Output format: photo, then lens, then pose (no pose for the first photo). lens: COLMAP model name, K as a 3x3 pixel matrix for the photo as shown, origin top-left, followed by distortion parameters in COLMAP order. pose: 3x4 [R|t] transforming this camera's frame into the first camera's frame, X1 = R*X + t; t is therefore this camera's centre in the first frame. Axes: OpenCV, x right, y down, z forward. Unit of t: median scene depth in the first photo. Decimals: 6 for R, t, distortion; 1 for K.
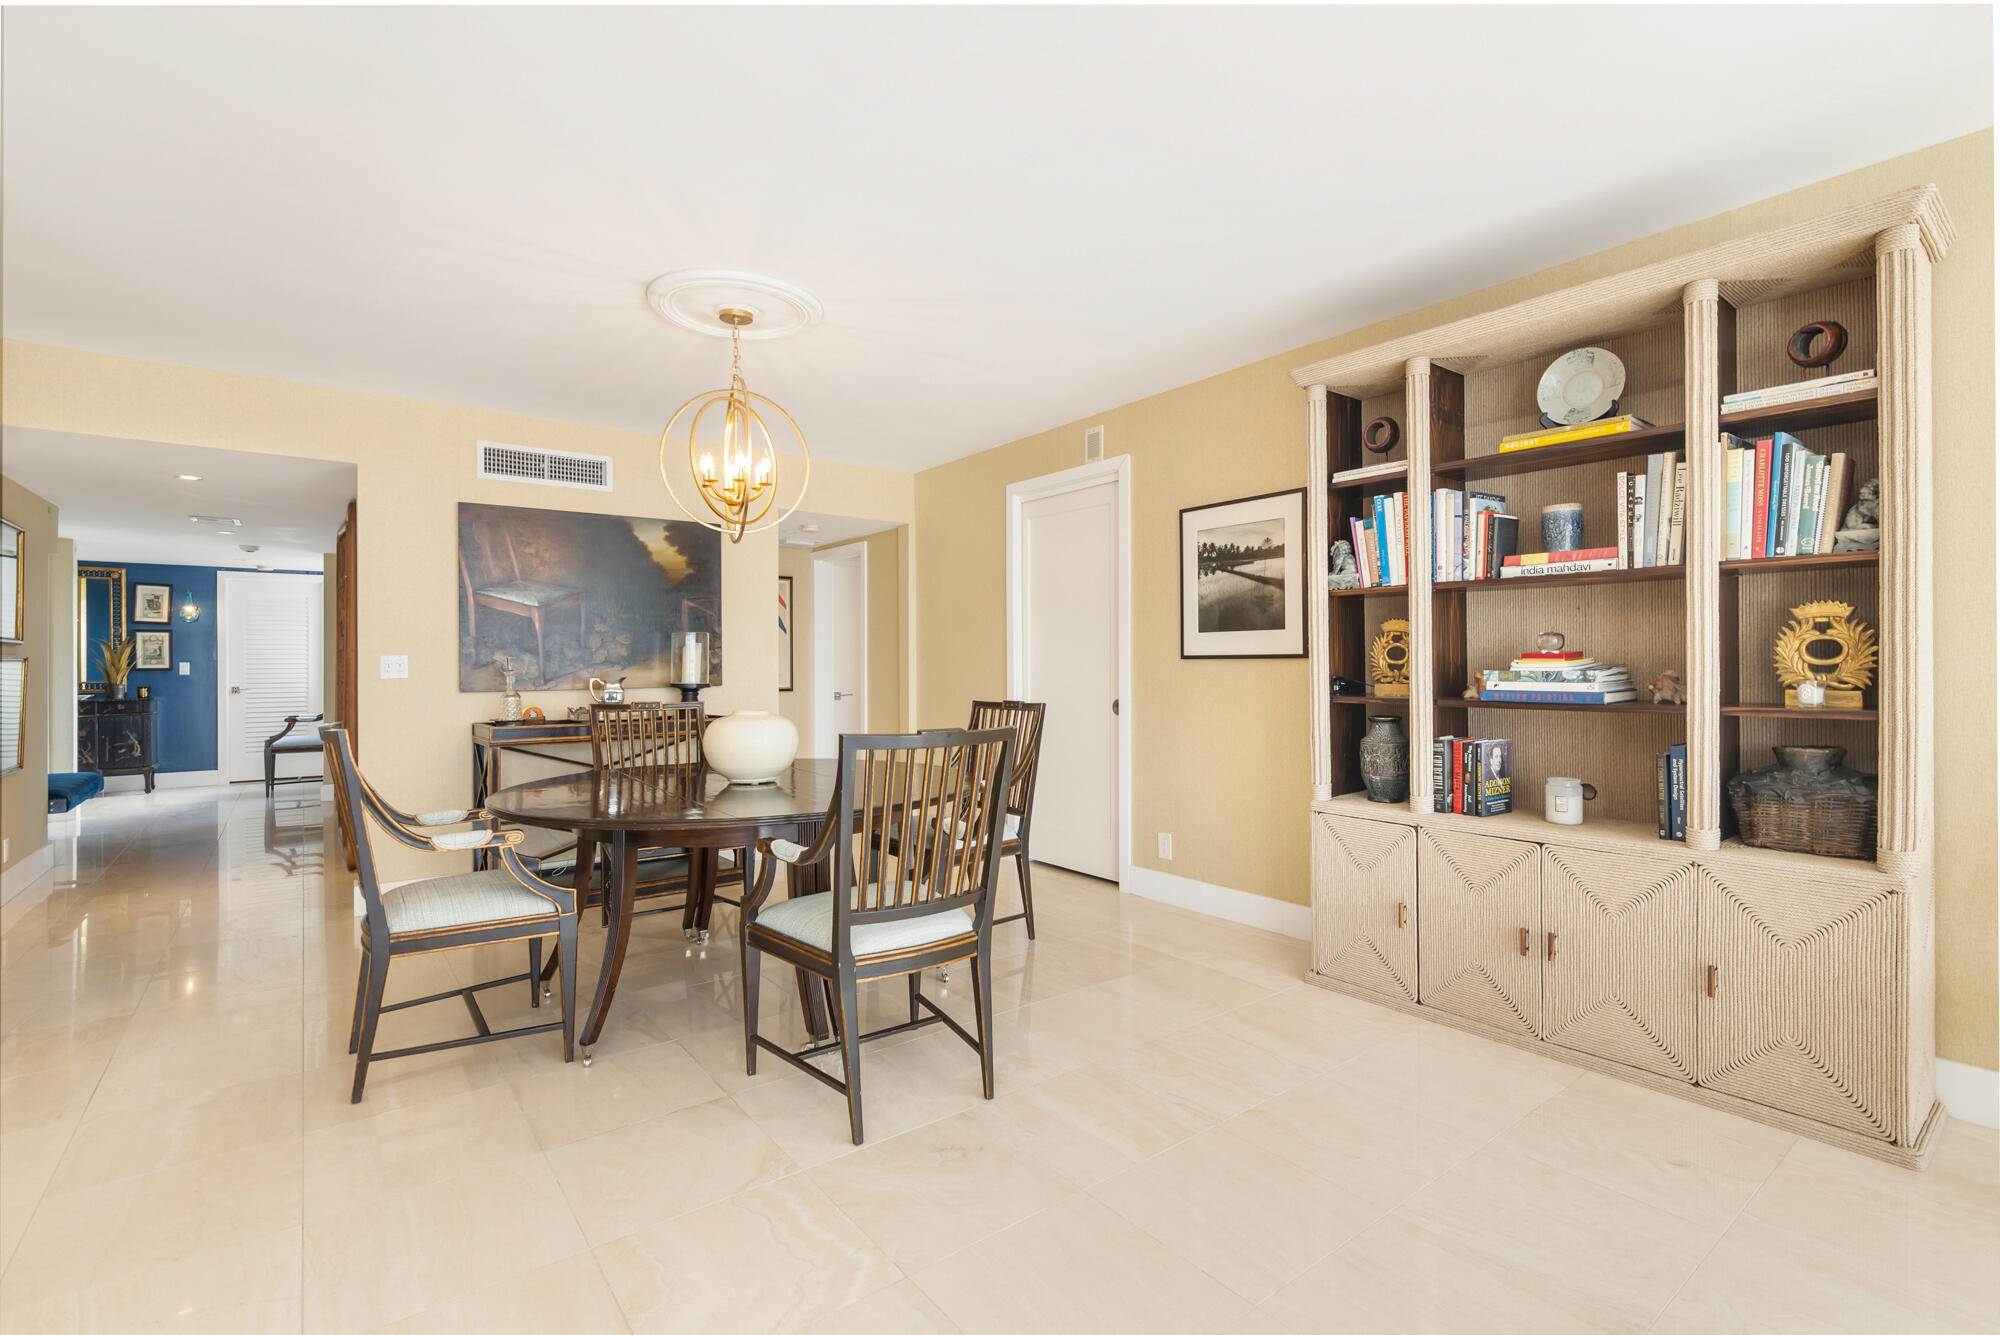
lens RADIAL K [[909.2, 0, 1008.0], [0, 909.2, 663.5], [0, 0, 1]] dist [0.000629, -0.001239]
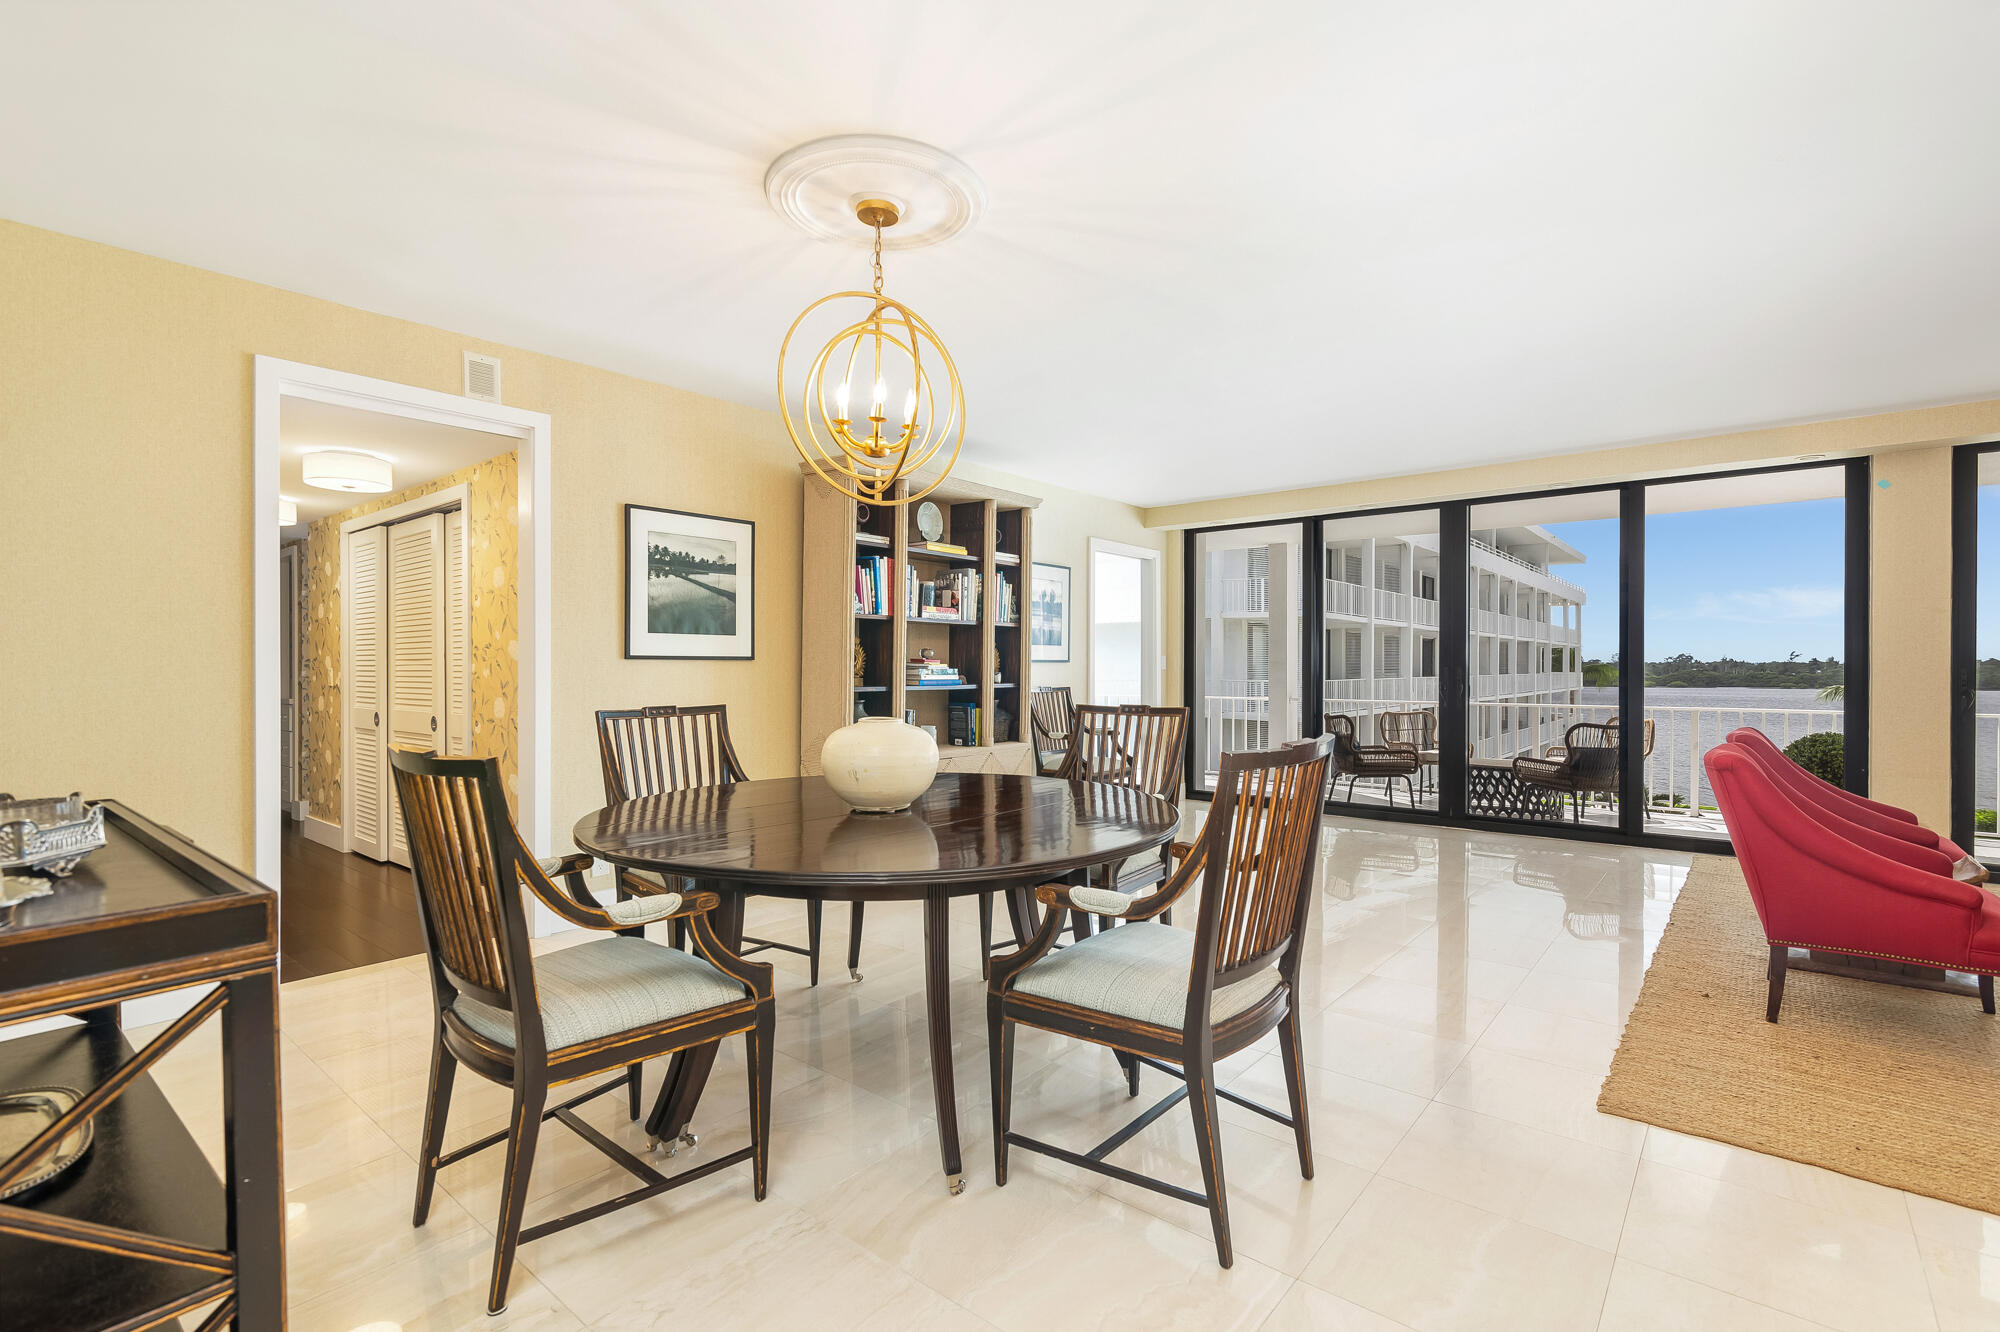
lens RADIAL K [[909.2, 0, 1007.2], [0, 909.2, 675.2], [0, 0, 1]] dist [0.000629, -0.001239]
pose [[-0.215835, -0.004712, 0.976418, -0.867340], [-0.001238, 0.999989, 0.004552, 0.007870], [-0.976429, -0.000227, -0.215839, 0.843968]]
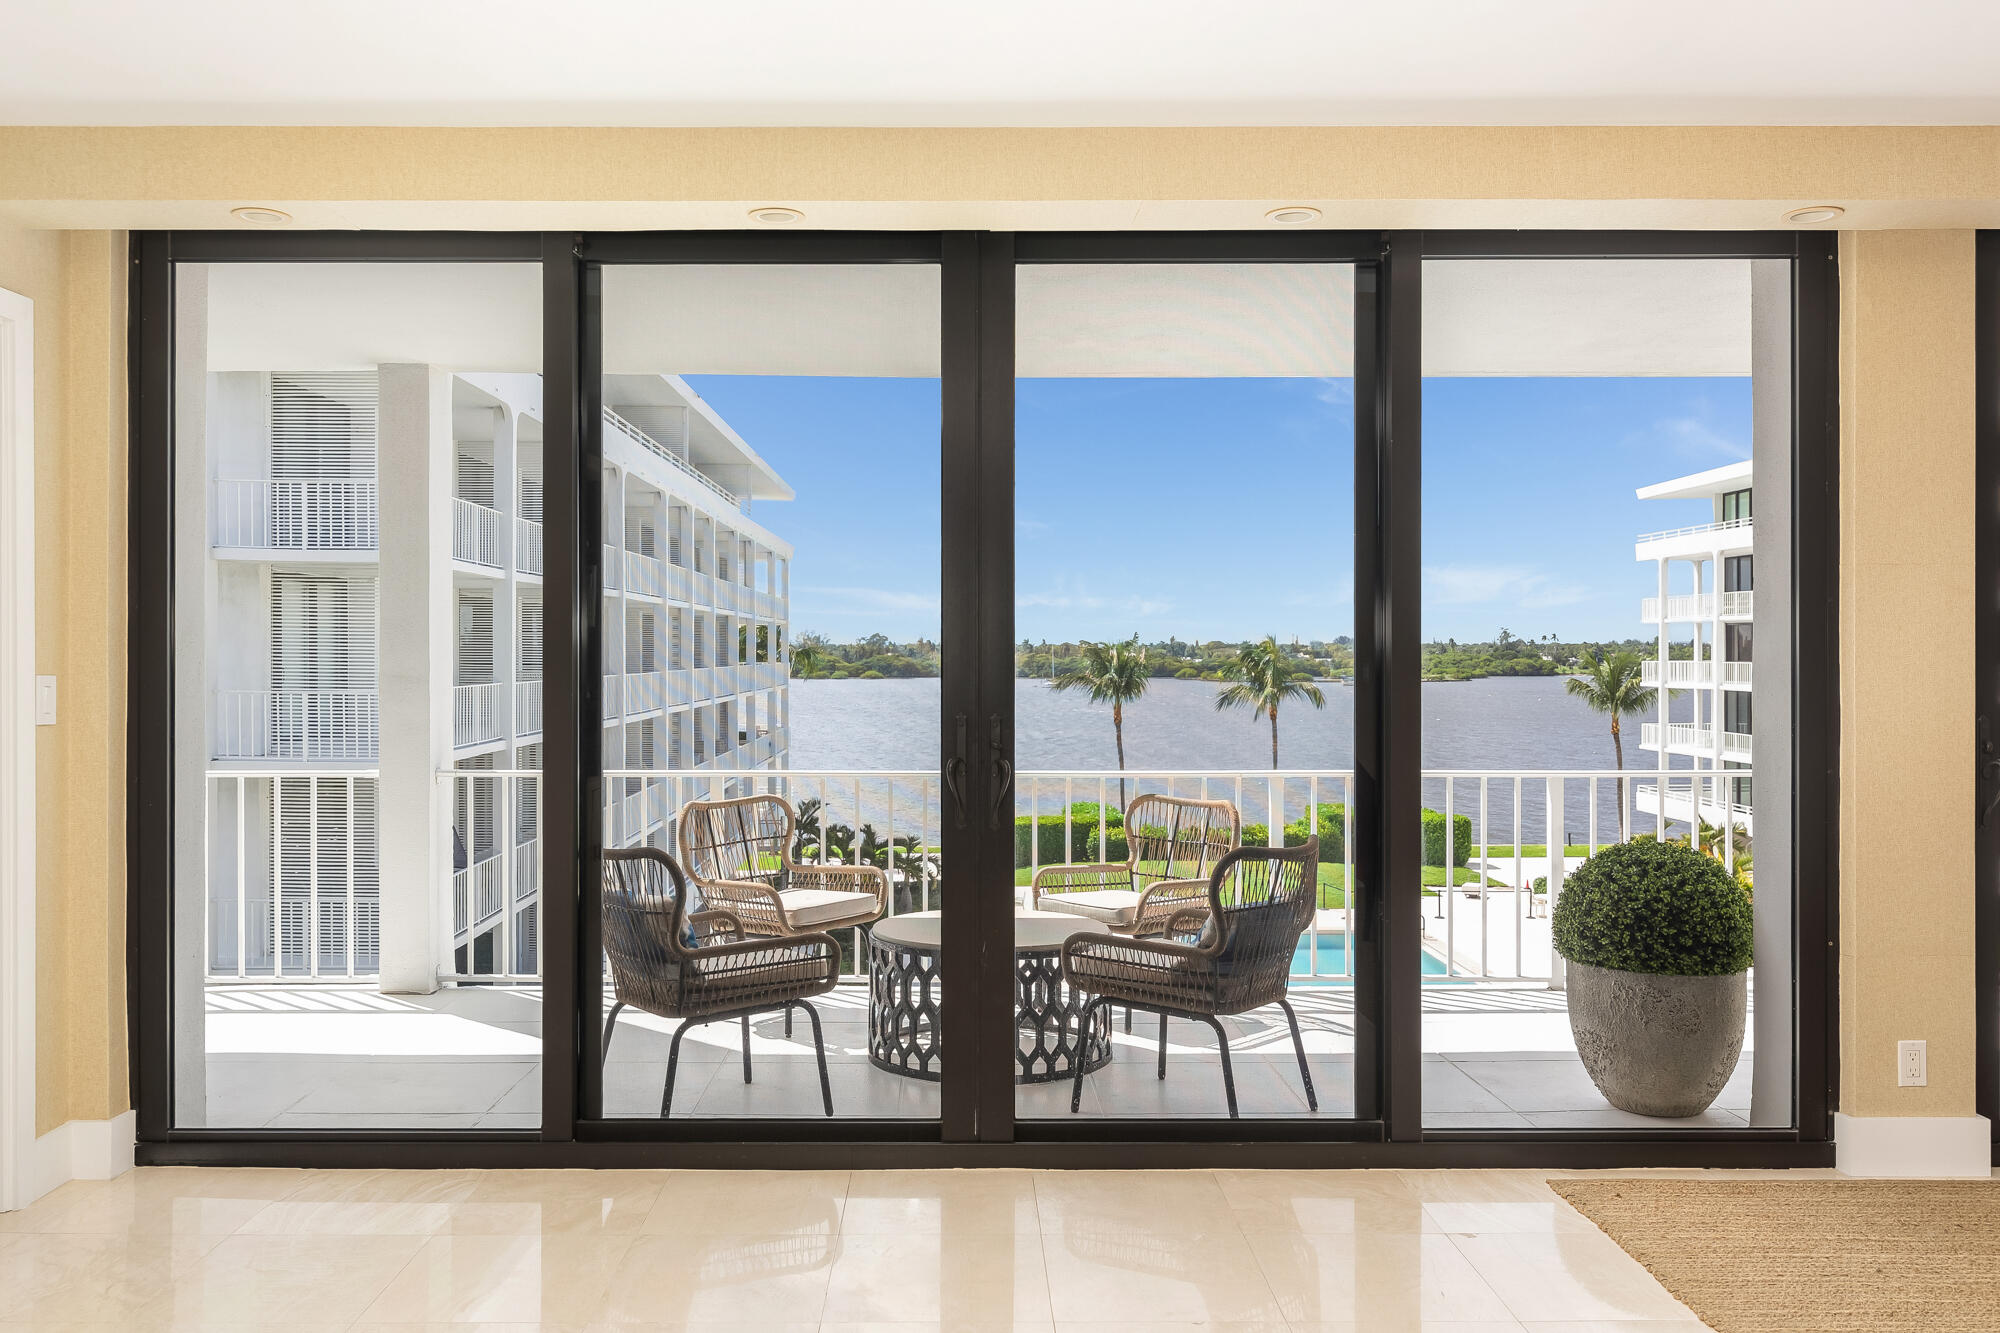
lens RADIAL K [[1521.5, 0, 966.2], [0, 1521.5, 657.0], [0, 0, 1]] dist [0.007750, -0.017486]
pose [[-0.793793, 0.001368, 0.608187, -0.045828], [0.001457, 0.999999, -0.000347, -0.035075], [-0.608186, 0.000611, -0.793794, 0.491284]]
